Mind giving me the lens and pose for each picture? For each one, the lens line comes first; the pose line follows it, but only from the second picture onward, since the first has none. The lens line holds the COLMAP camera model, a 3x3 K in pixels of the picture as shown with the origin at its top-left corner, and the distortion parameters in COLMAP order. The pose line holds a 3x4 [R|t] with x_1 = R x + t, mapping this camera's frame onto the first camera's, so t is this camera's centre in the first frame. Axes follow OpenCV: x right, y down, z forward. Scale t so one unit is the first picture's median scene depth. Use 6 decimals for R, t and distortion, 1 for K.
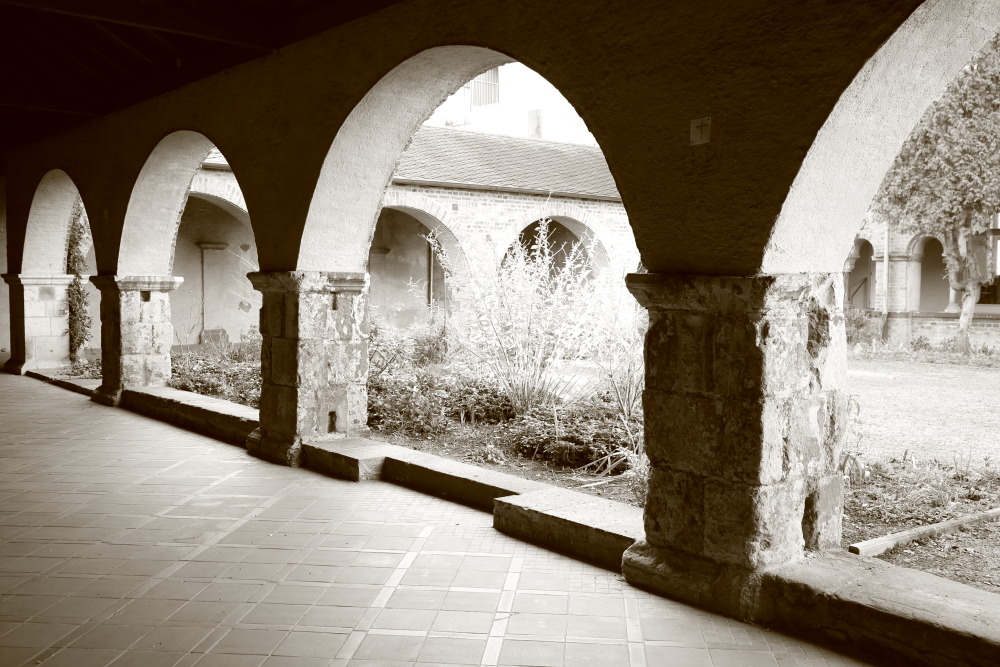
lens RADIAL K [[956.8, 0, 500.2], [0, 956.8, 335.7], [0, 0, 1]] dist [0.036170, 0.000000]
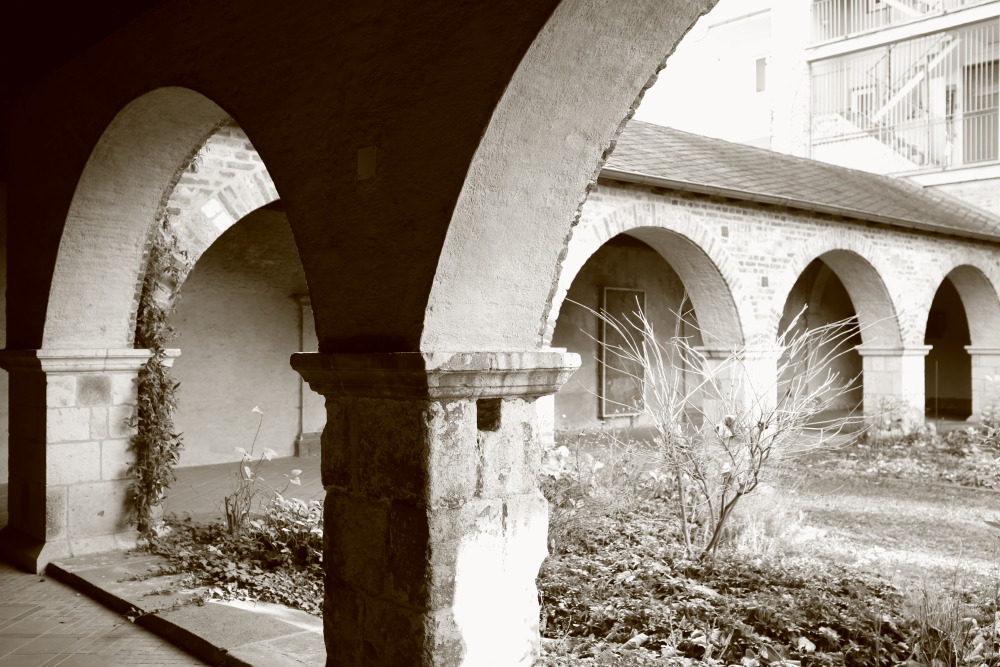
lens RADIAL K [[956.8, 0, 500.3], [0, 956.8, 332.5], [0, 0, 1]] dist [0.036170, 0.000000]
pose [[0.999147, -0.010851, 0.039850, -0.293537], [0.013735, 0.997250, -0.072832, -0.035093], [-0.038950, 0.073317, 0.996548, 0.528427]]
